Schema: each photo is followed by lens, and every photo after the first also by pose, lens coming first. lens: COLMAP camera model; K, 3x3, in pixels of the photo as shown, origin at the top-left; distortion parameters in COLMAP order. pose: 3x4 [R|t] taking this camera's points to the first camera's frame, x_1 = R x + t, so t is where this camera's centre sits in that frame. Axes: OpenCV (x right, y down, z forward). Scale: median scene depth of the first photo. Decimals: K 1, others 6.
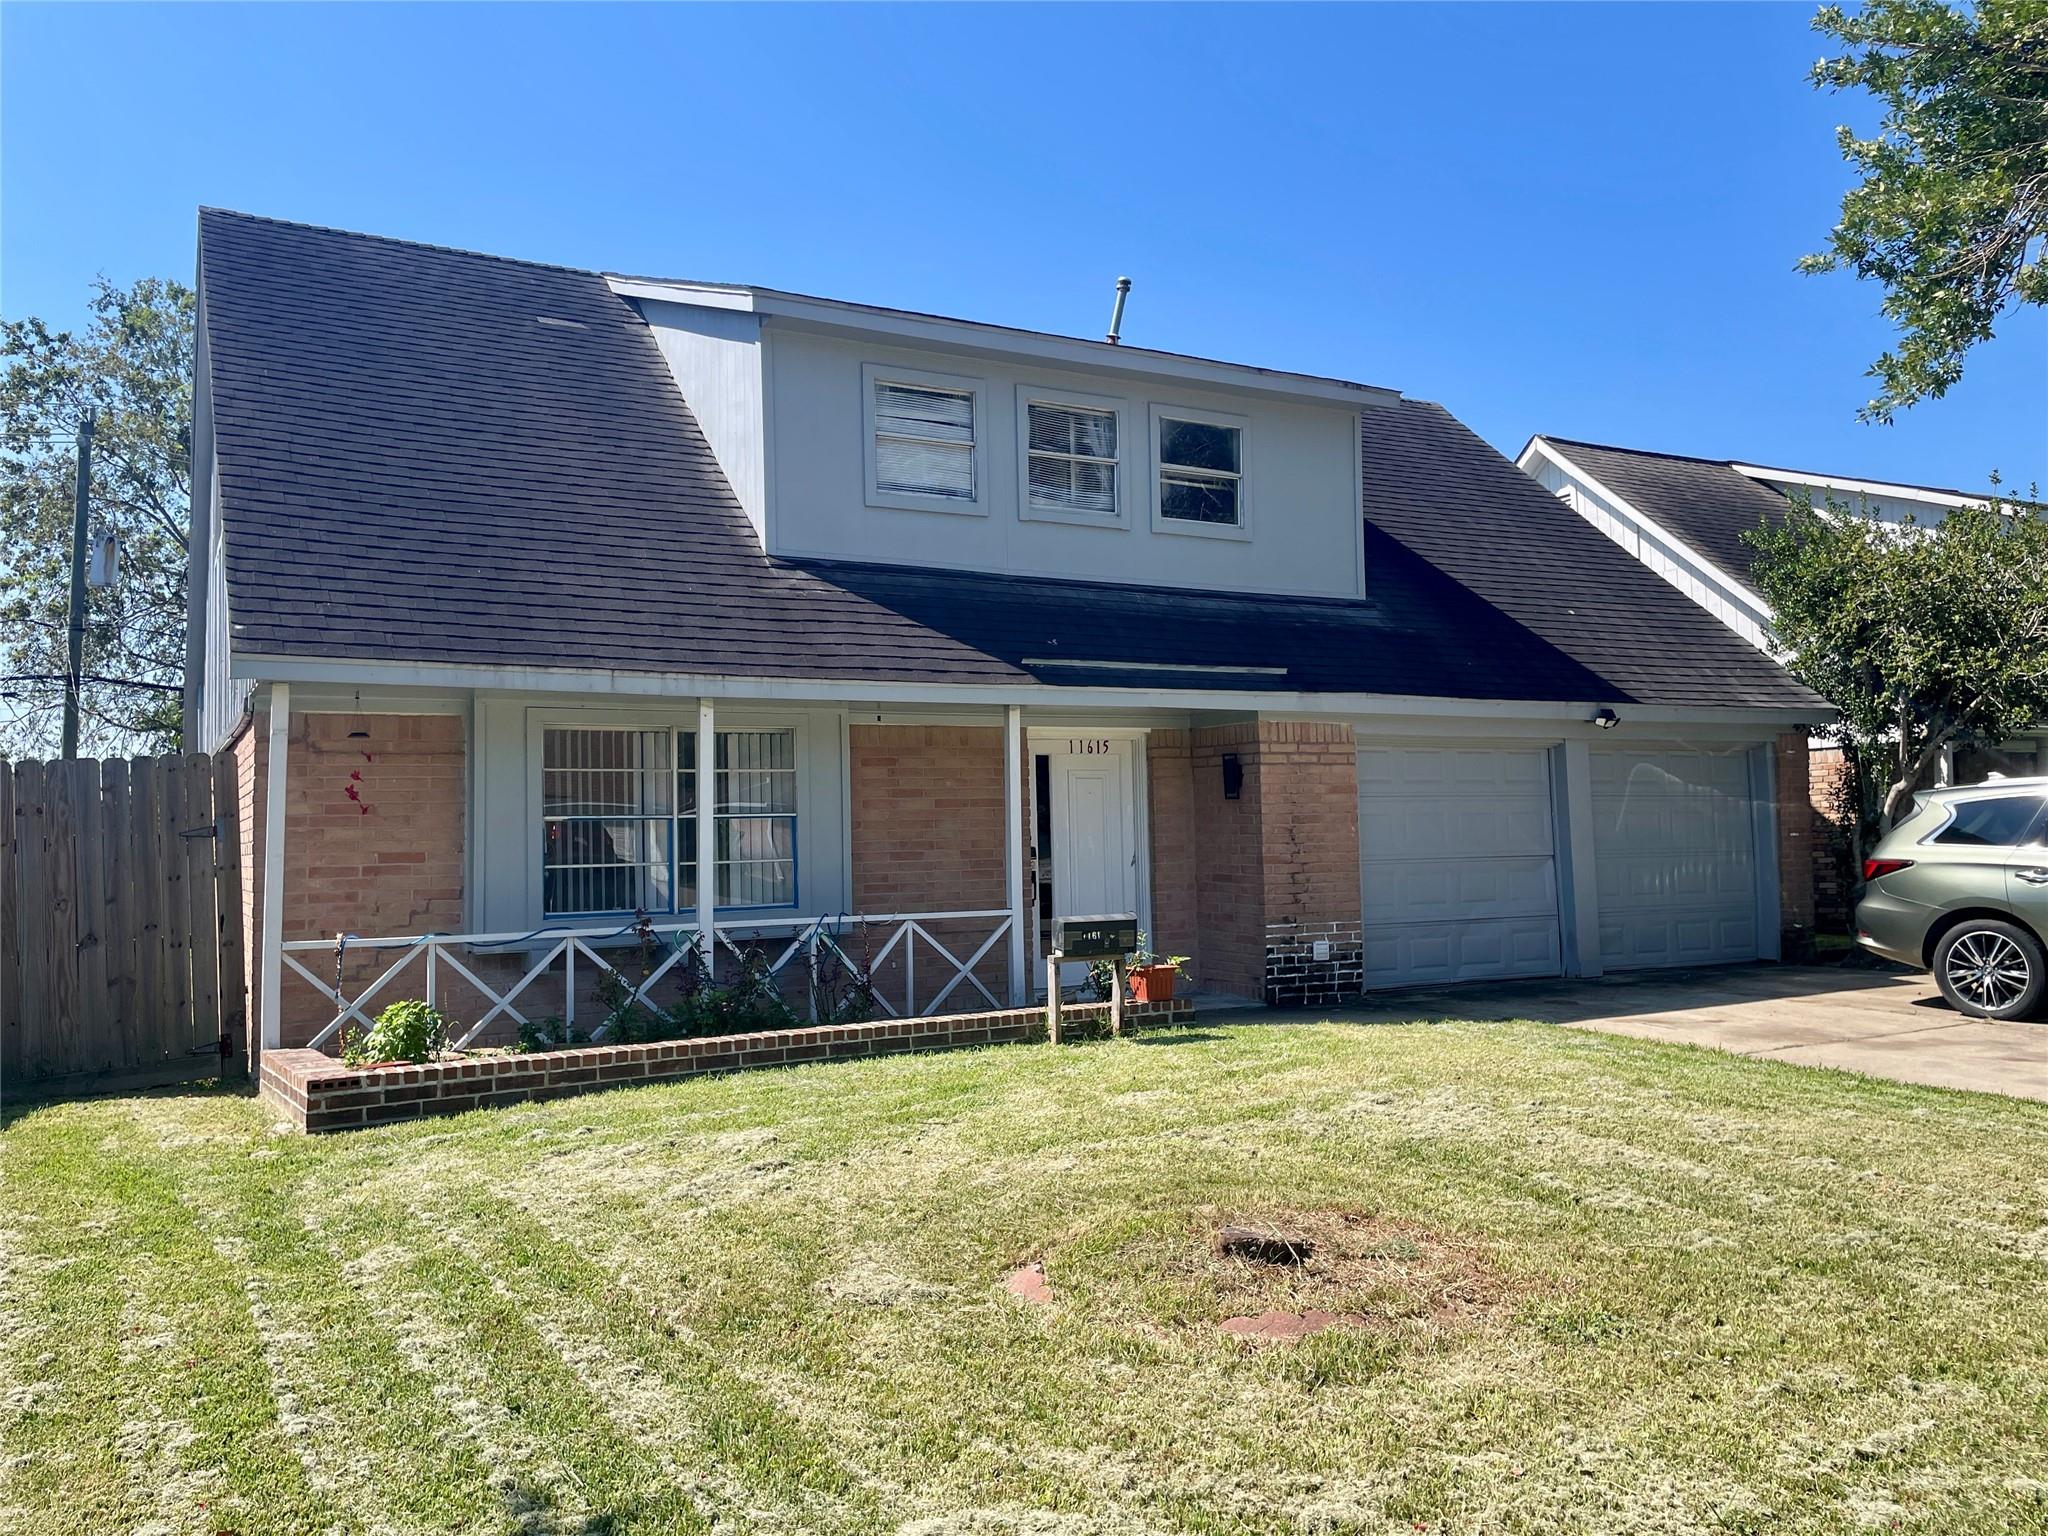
lens RADIAL K [[1531.8, 0, 1022.2], [0, 1531.8, 768.0], [0, 0, 1]] dist [0.047207, -0.029688]
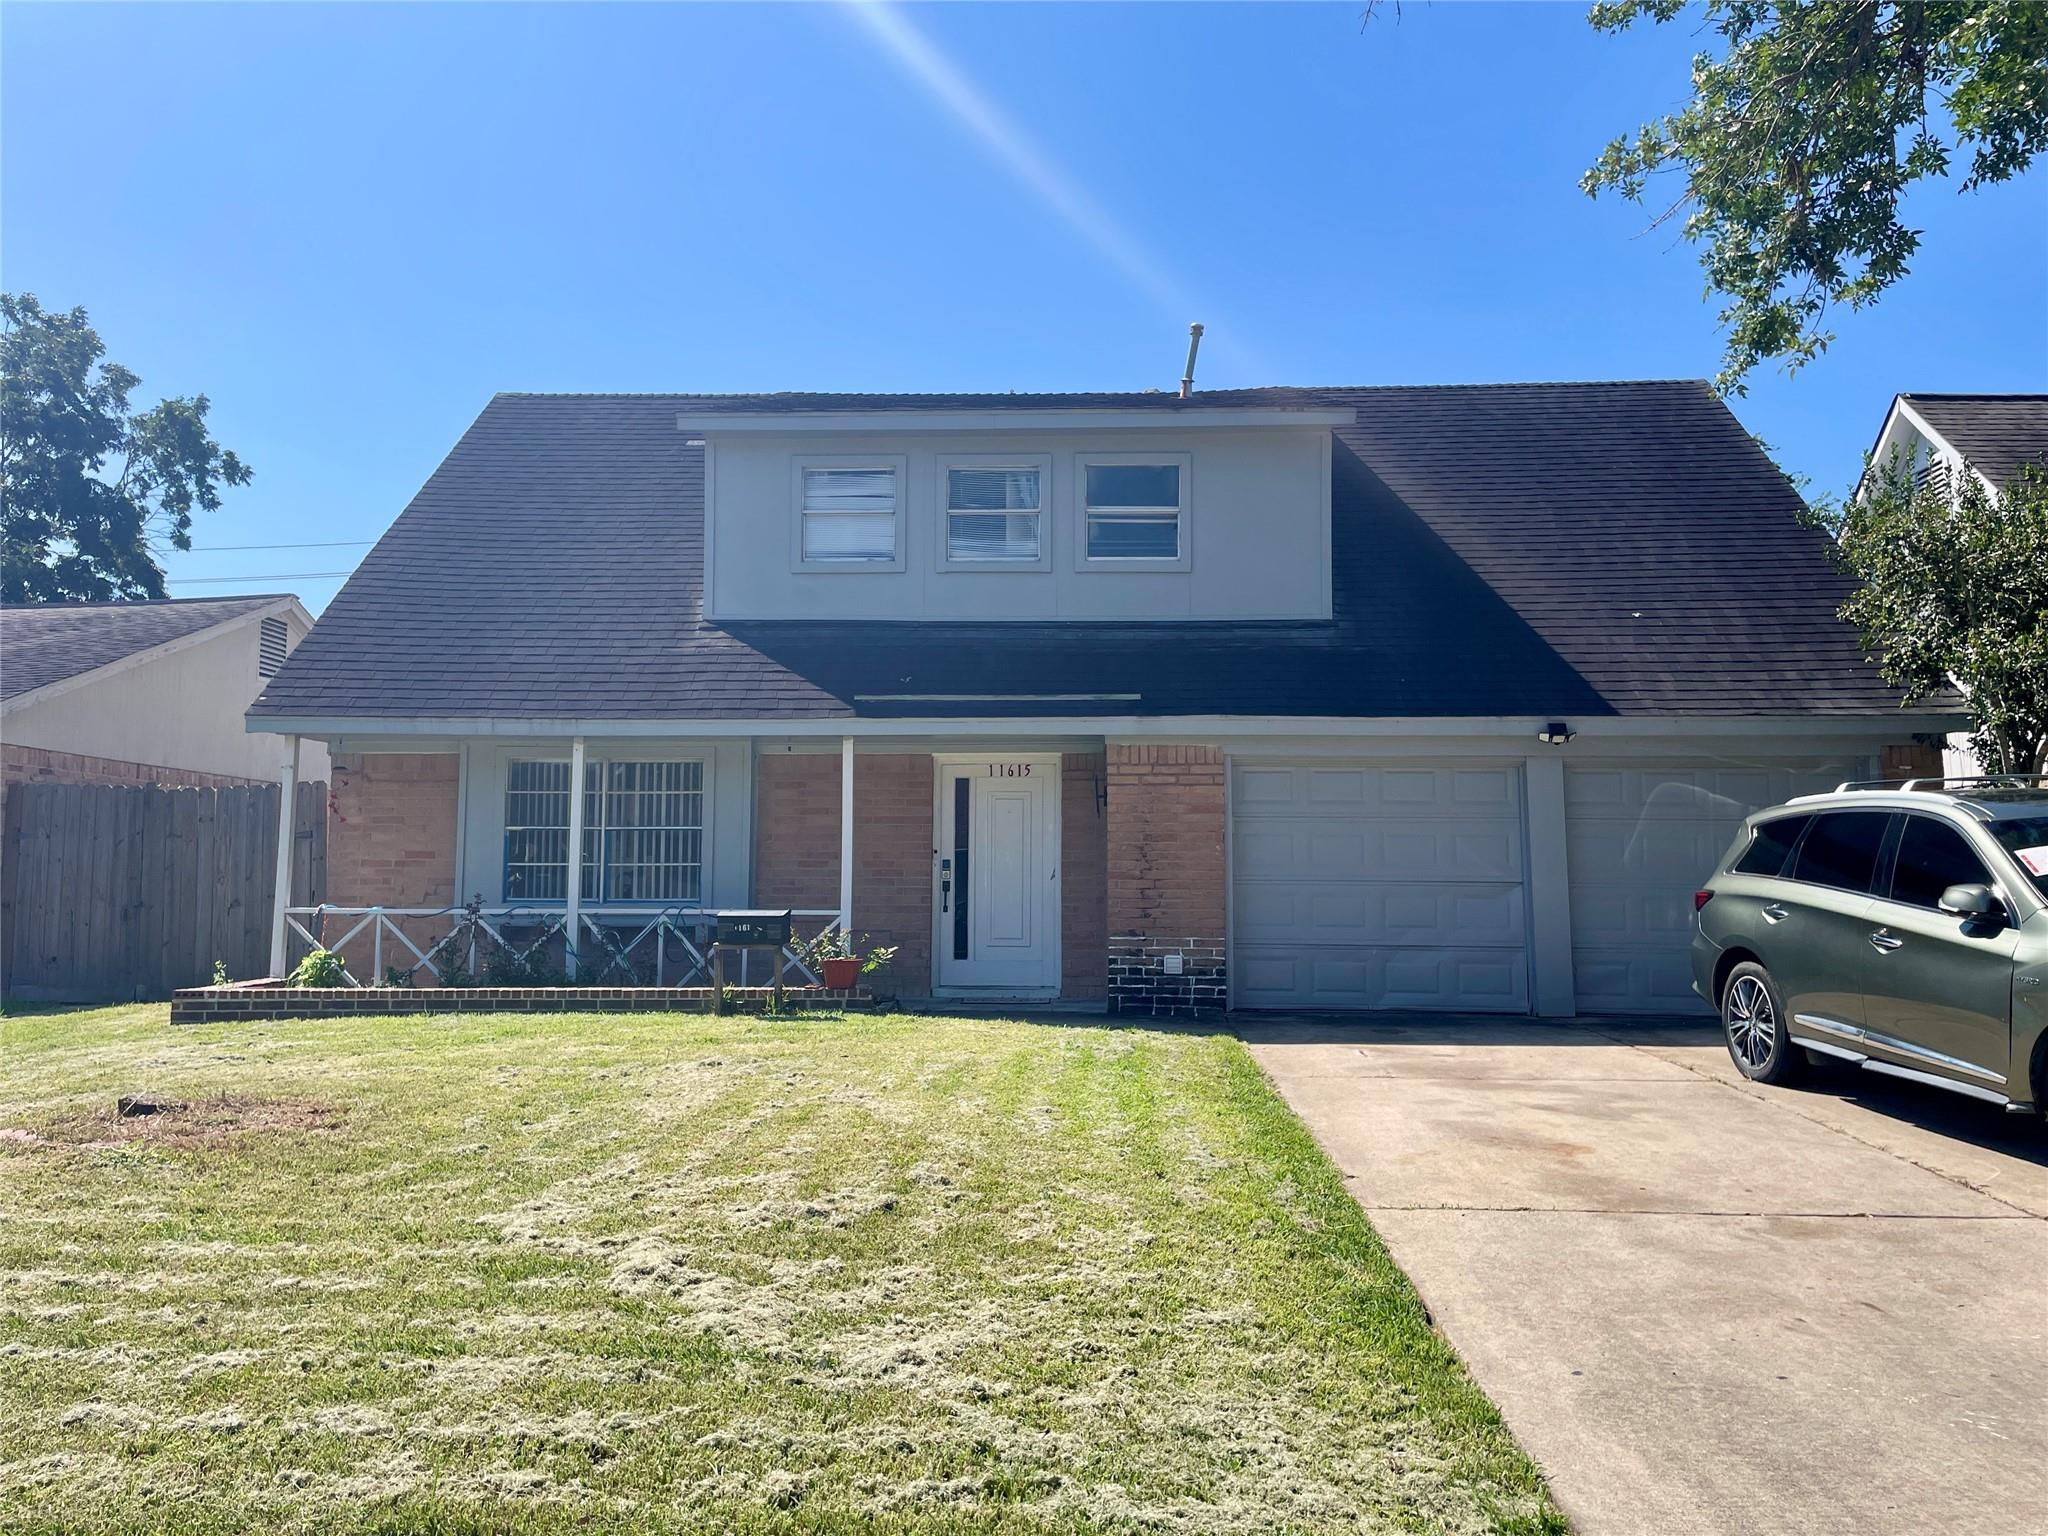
lens RADIAL K [[1531.8, 0, 1022.8], [0, 1531.8, 767.0], [0, 0, 1]] dist [0.047207, -0.029688]
pose [[0.859151, -0.012877, -0.511560, 0.643103], [0.002534, 0.999778, -0.020910, 0.007034], [0.511716, 0.016669, 0.858993, 0.056768]]
